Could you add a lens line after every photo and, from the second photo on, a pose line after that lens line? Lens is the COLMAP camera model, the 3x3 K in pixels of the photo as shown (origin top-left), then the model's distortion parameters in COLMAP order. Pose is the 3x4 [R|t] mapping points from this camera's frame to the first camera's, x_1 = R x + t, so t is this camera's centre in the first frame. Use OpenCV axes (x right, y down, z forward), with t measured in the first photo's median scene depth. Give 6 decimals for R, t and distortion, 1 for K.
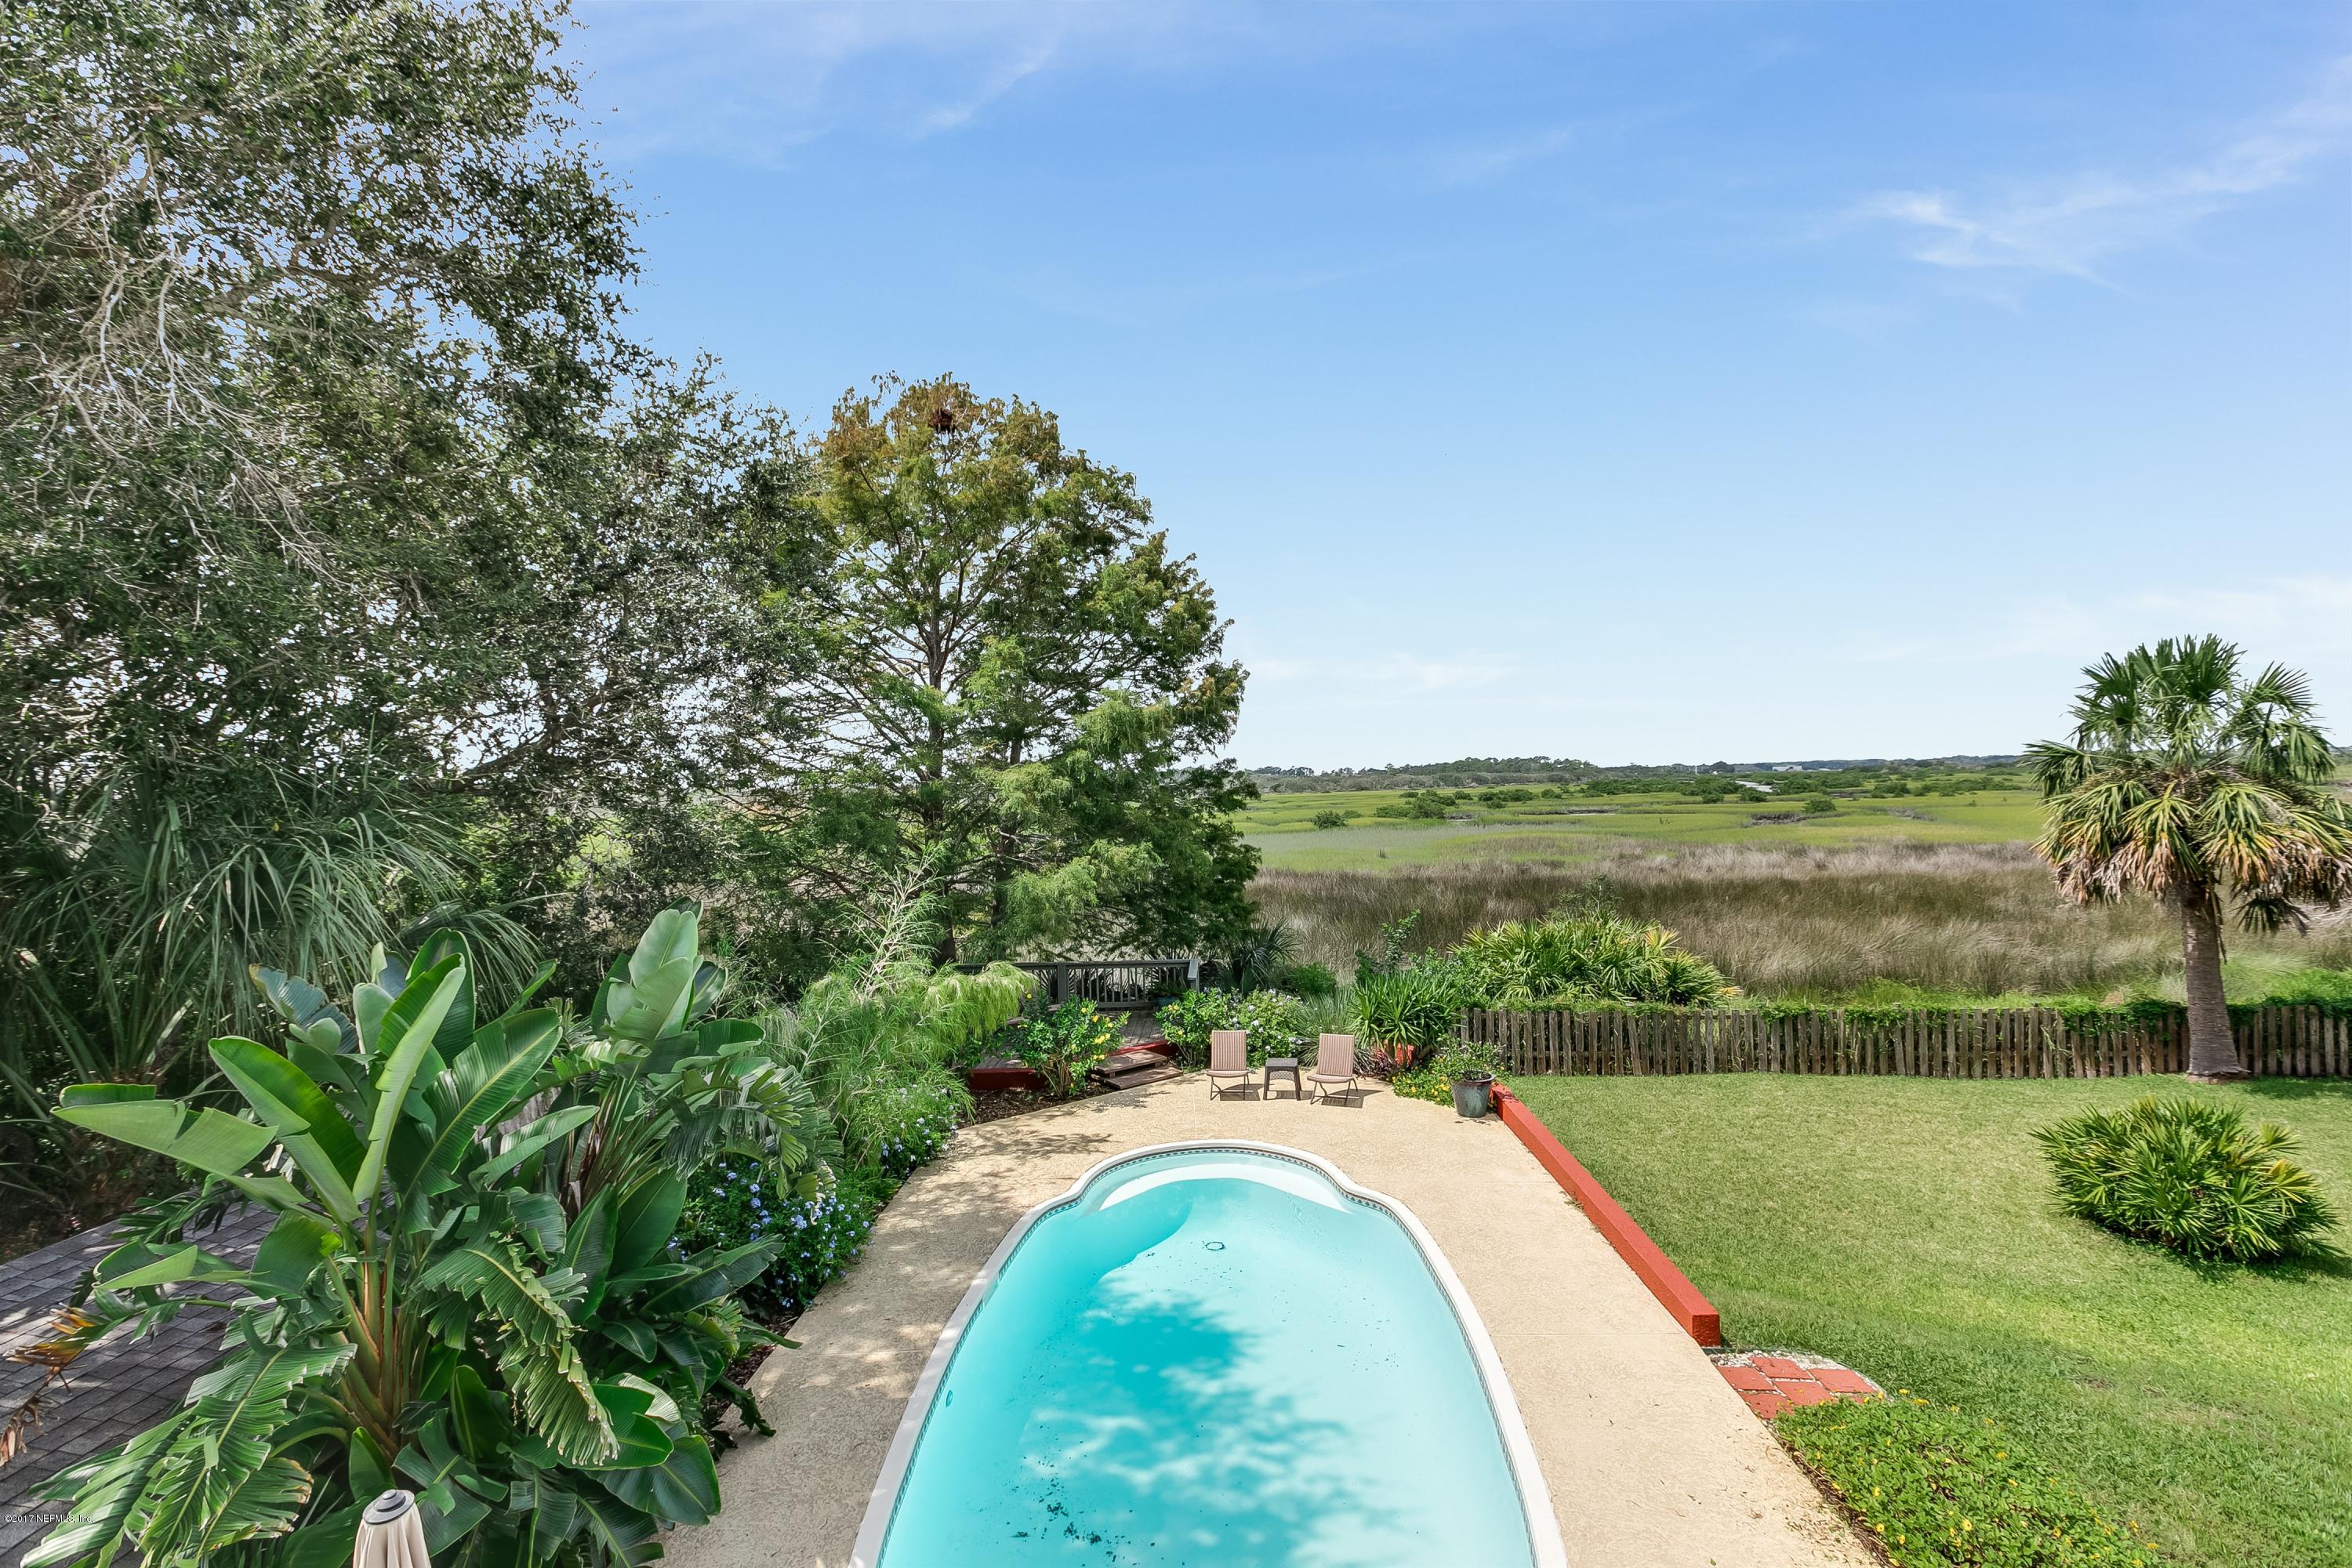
lens RADIAL K [[1018.5, 0, 1173.9], [0, 1018.5, 789.9], [0, 0, 1]] dist [0.000323, 0.000518]
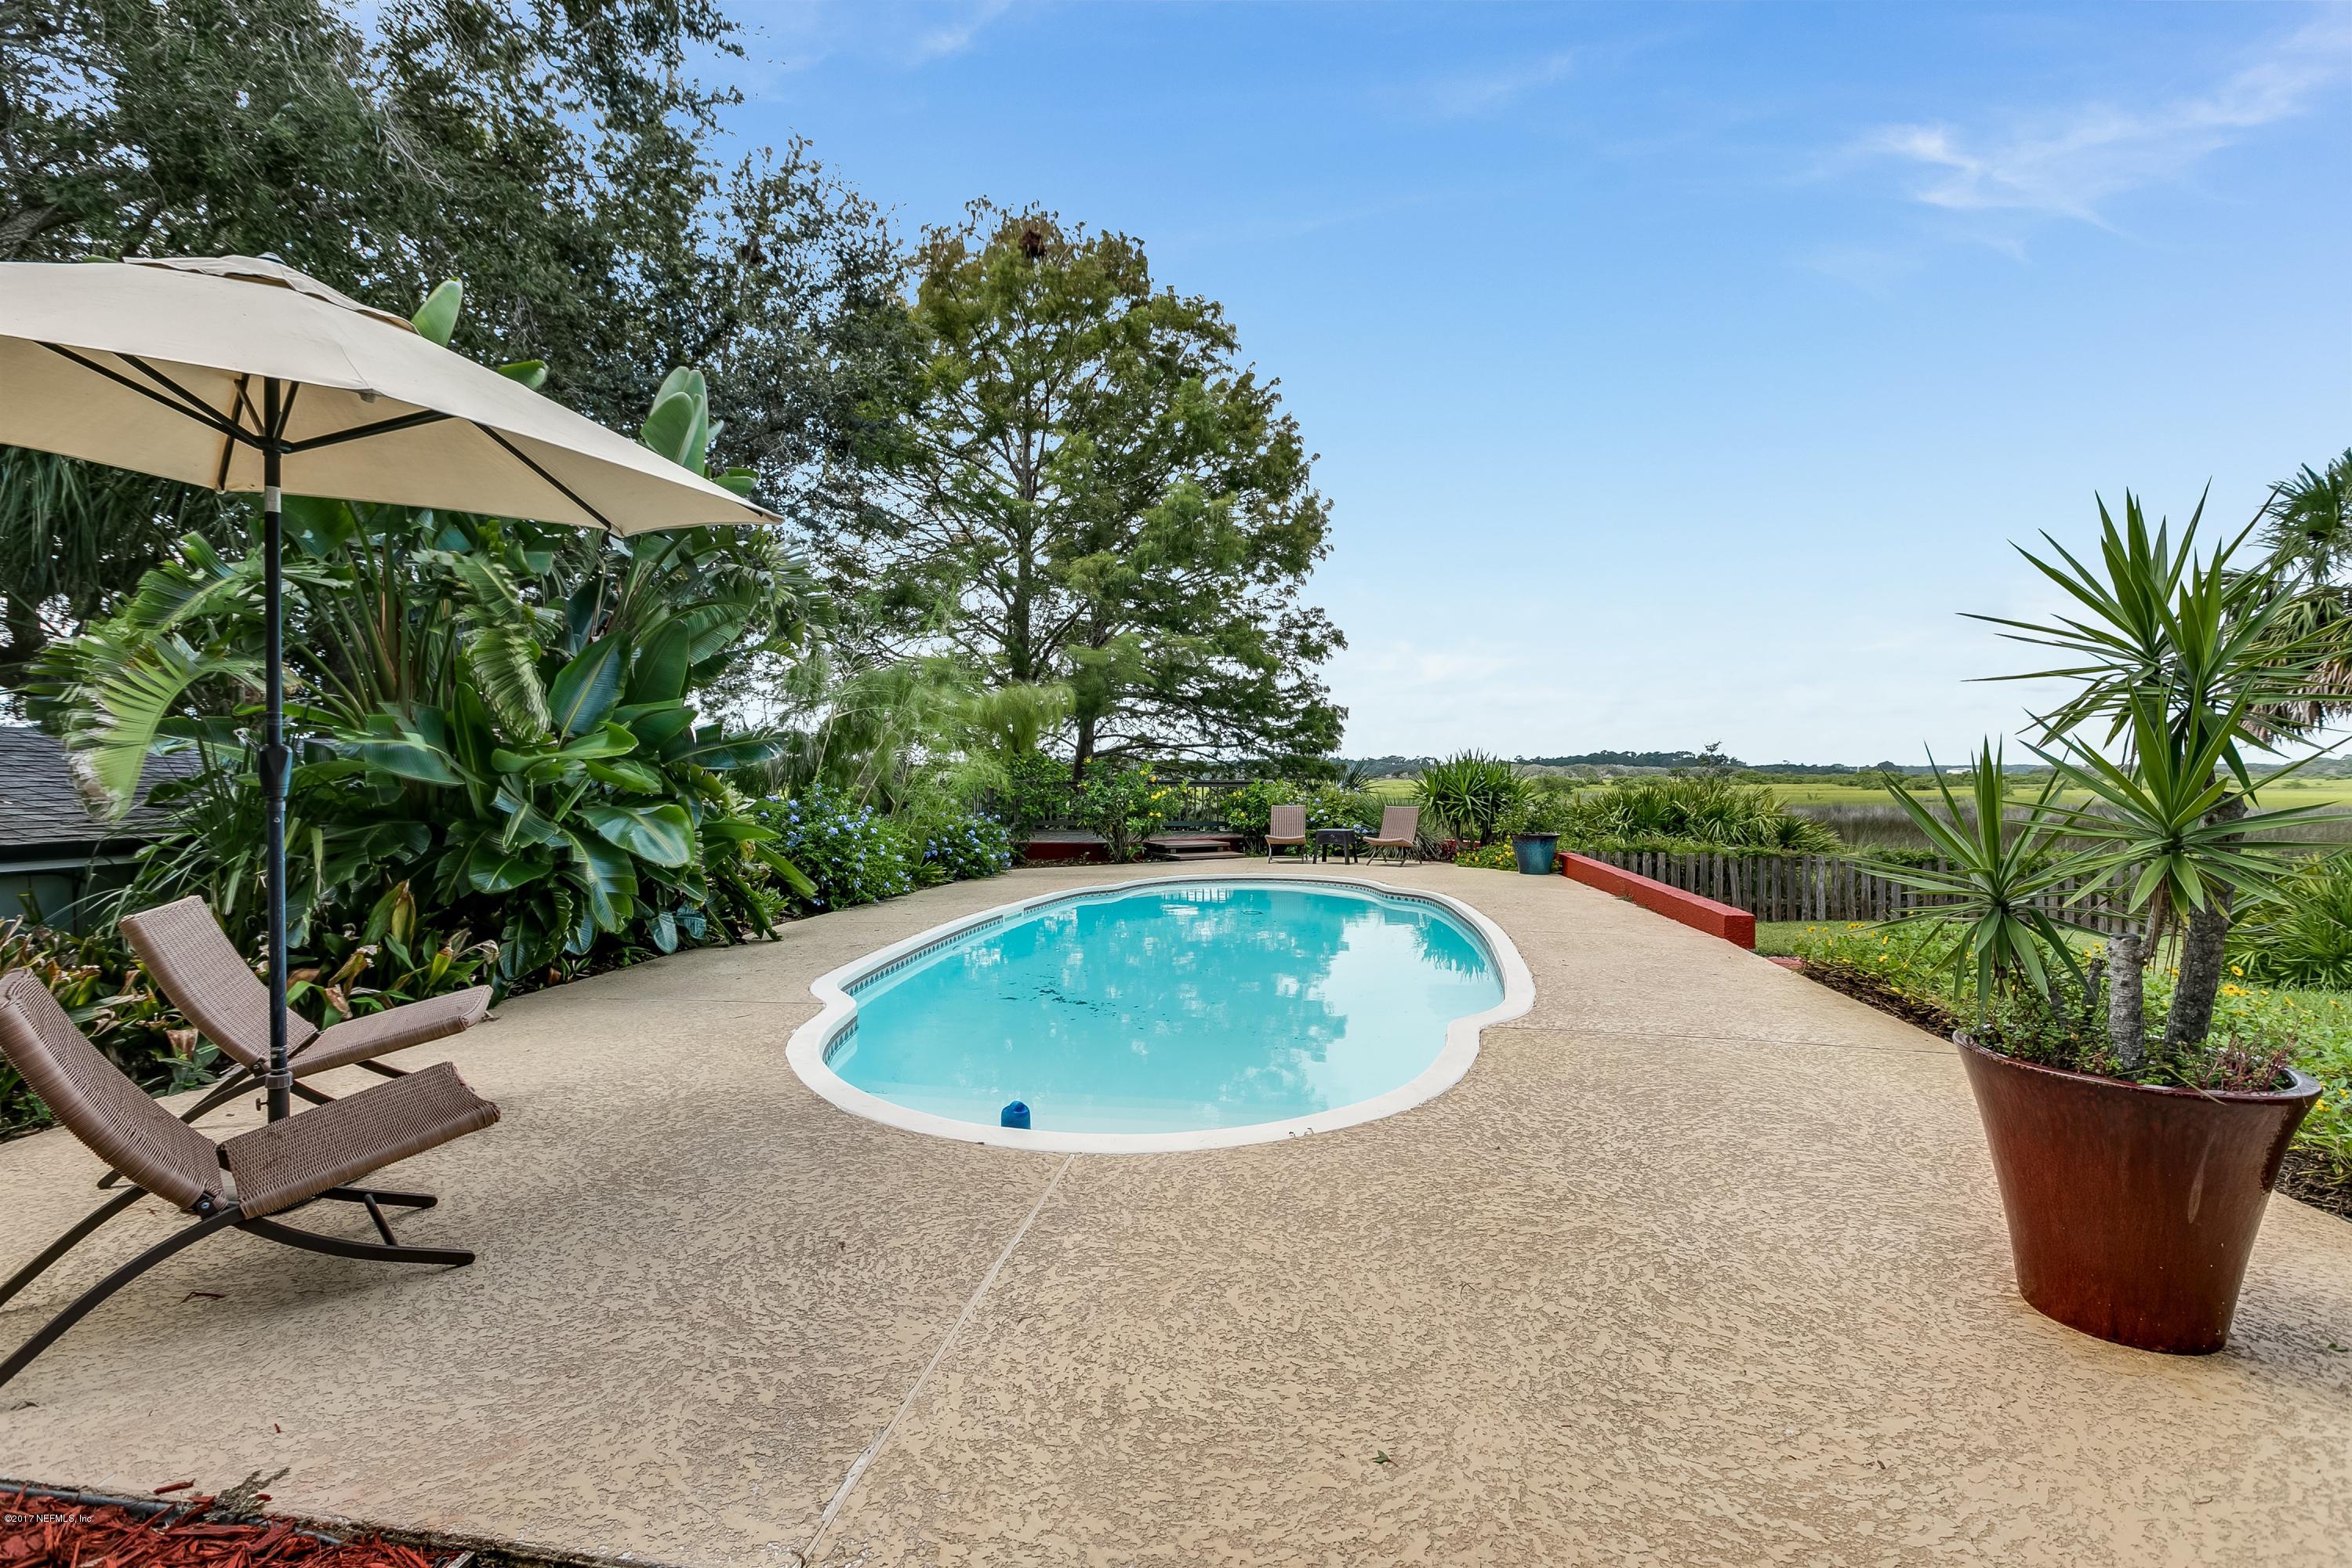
lens RADIAL K [[1018.5, 0, 1179.6], [0, 1018.5, 775.9], [0, 0, 1]] dist [0.000323, 0.000518]
pose [[0.993466, 0.021010, -0.112177, 0.043051], [-0.020547, 0.999775, 0.005282, 0.152103], [0.112262, -0.002942, 0.993674, 0.001839]]
